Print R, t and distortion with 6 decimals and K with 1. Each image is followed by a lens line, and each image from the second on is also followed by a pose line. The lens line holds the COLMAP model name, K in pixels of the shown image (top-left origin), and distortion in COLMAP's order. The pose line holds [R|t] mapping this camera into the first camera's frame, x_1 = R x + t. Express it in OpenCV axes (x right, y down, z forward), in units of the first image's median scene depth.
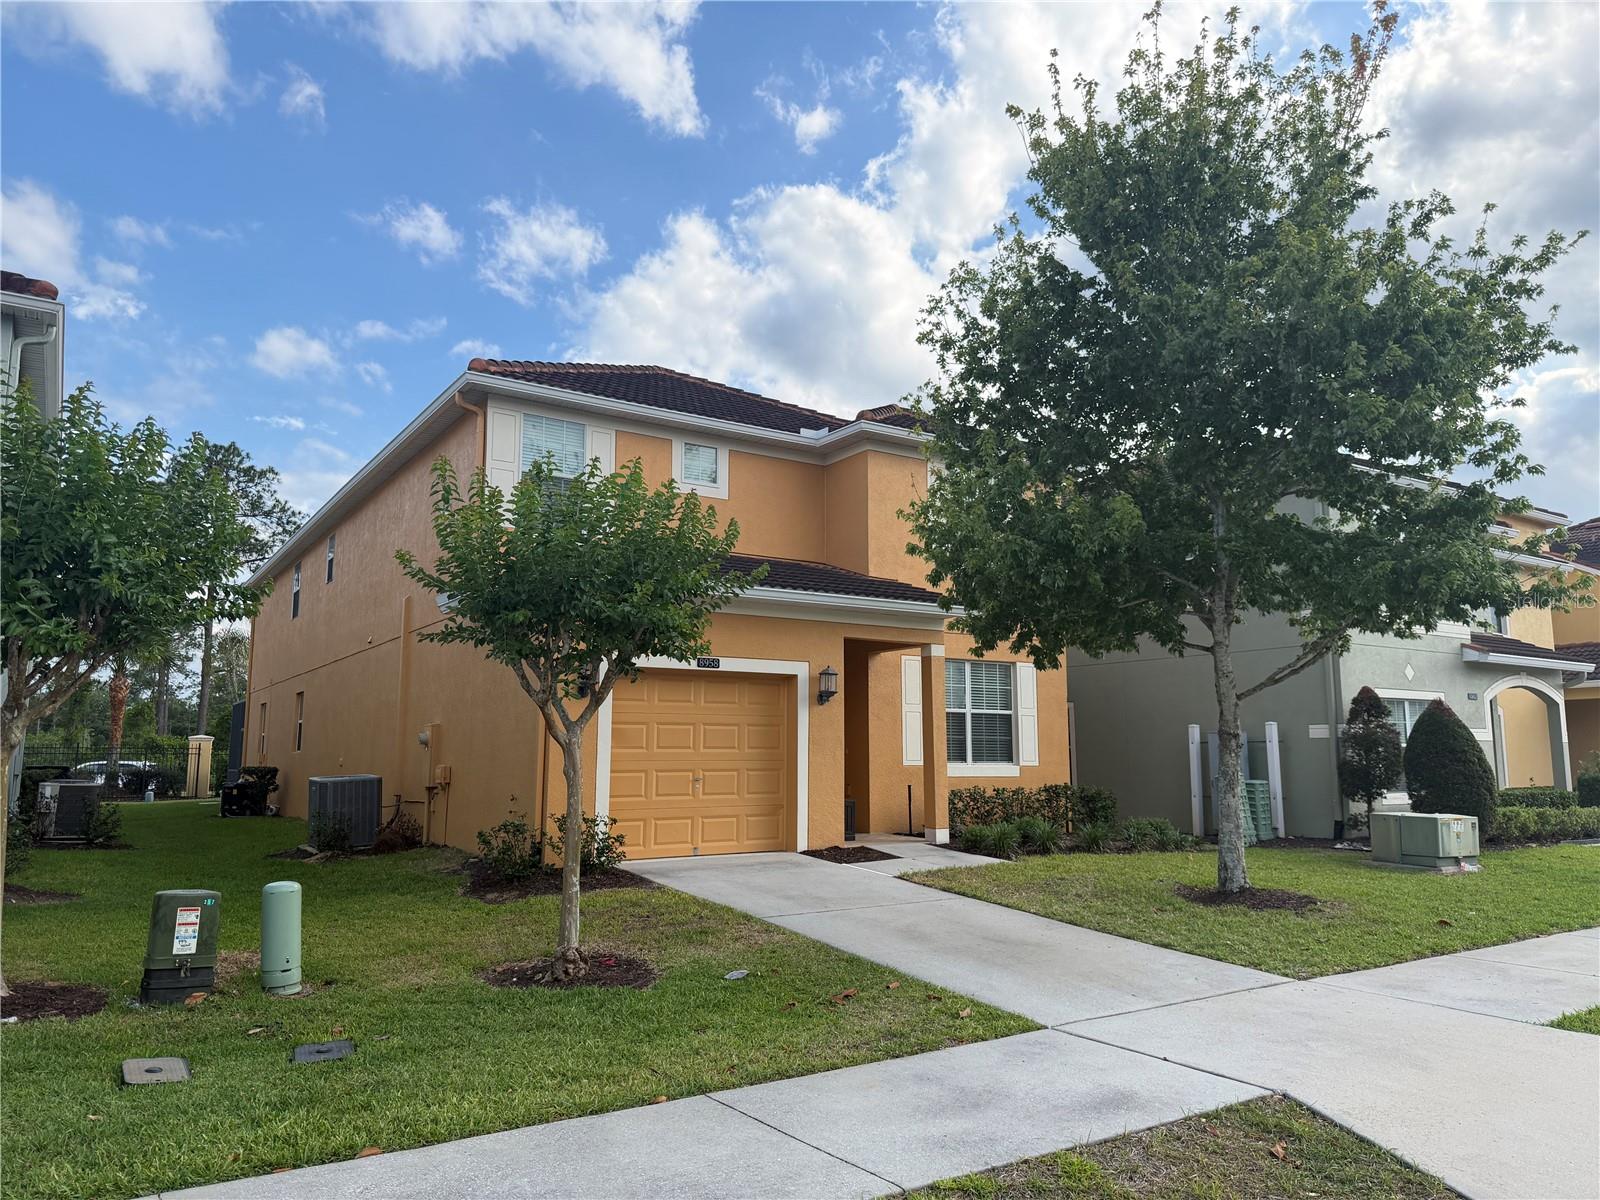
lens RADIAL K [[1109.8, 0, 800.0], [0, 1109.8, 600.0], [0, 0, 1]] dist [0.106585, -0.170672]
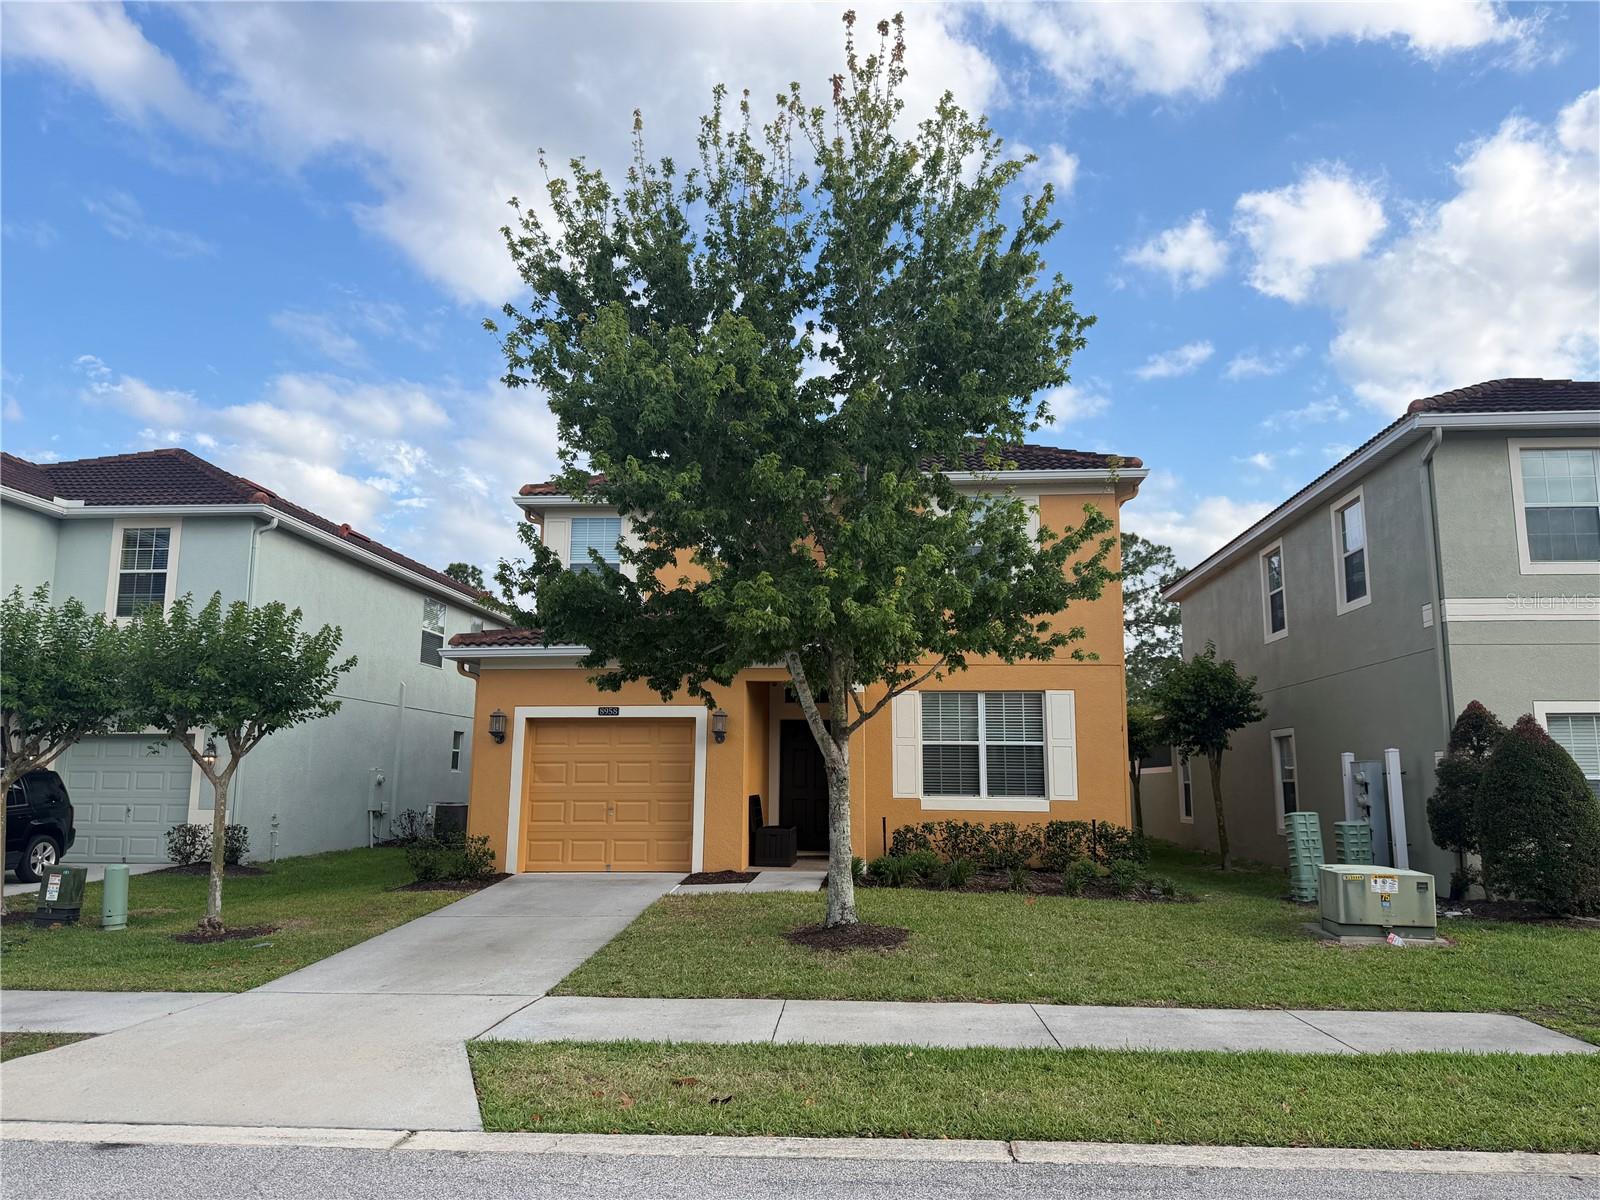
lens RADIAL K [[1123.1, 0, 800.0], [0, 1123.1, 600.0], [0, 0, 1]] dist [0.085590, -0.117901]
pose [[0.789617, -0.092948, -0.606520, 0.787612], [0.081574, 0.995588, -0.046372, 0.009662], [0.608154, -0.012860, 0.793715, 0.149893]]
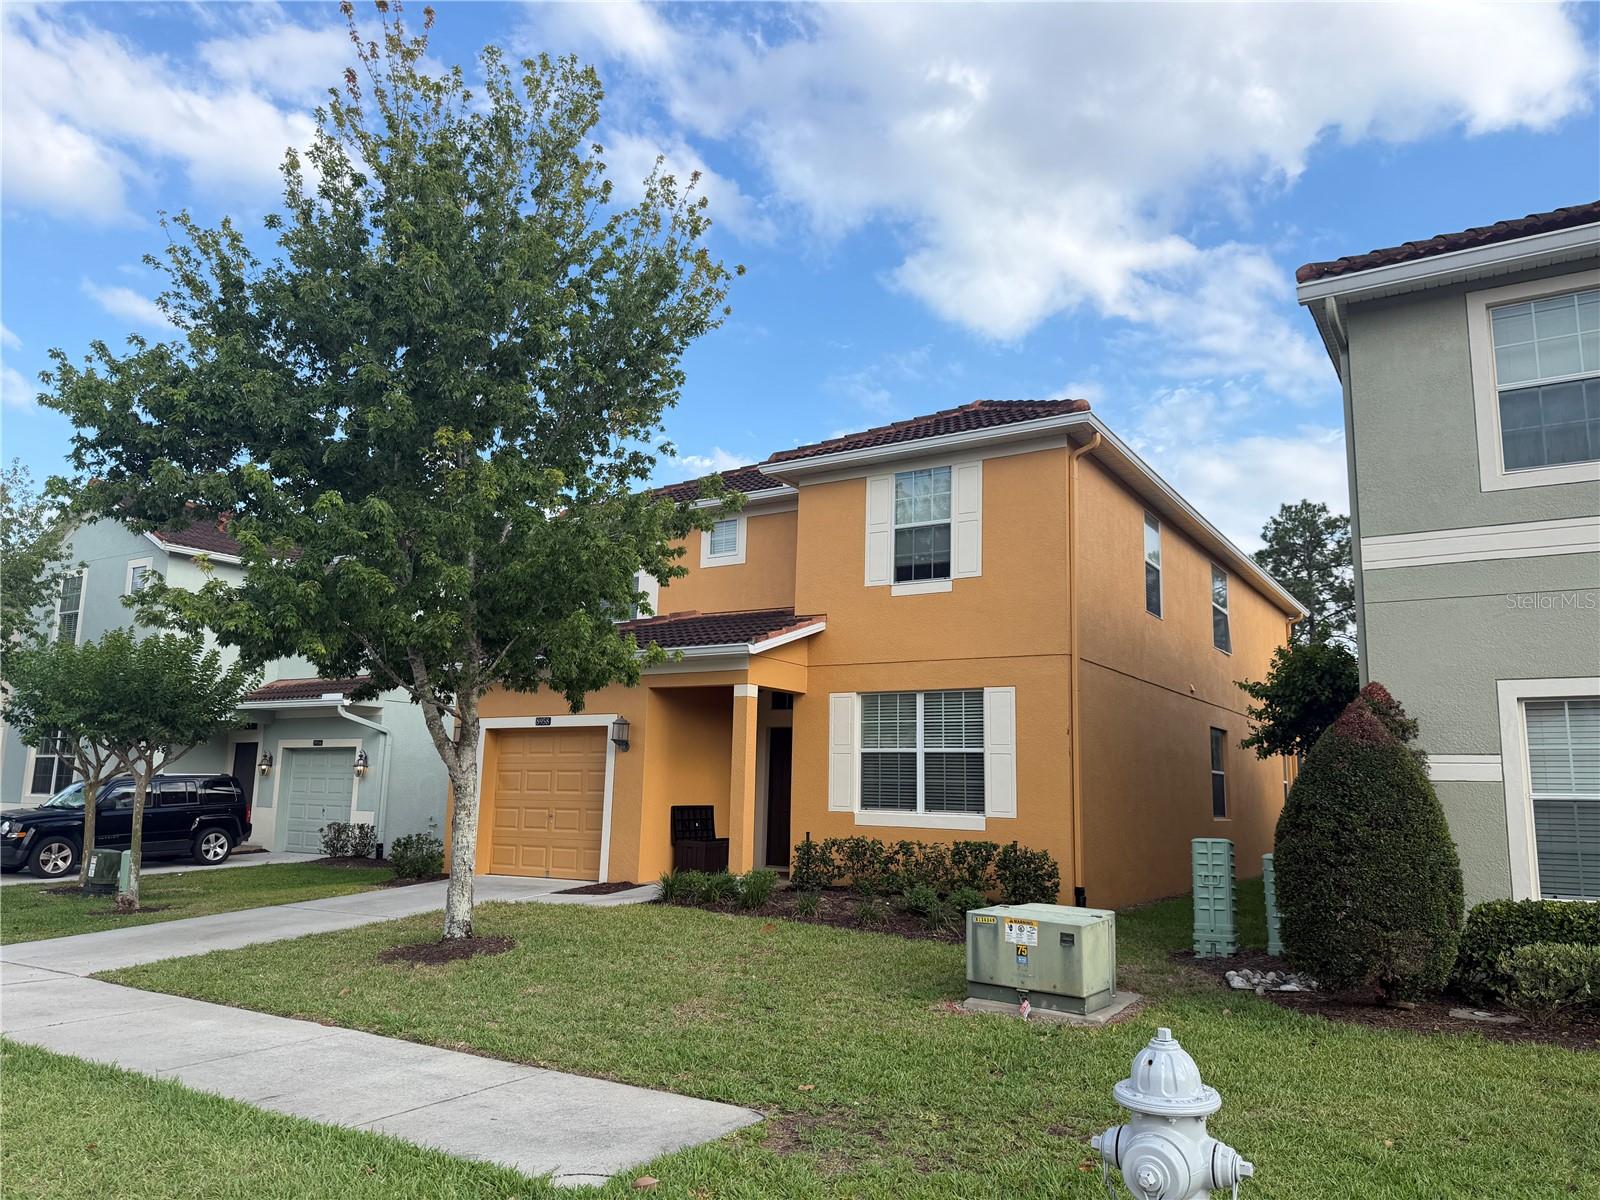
lens RADIAL K [[1108.4, 0, 797.5], [0, 1108.4, 610.5], [0, 0, 1]] dist [0.119860, -0.213956]
pose [[0.417954, -0.137237, -0.898043, 1.105350], [0.109226, 0.988944, -0.100294, 0.085624], [0.901878, -0.056172, 0.428323, 0.689839]]
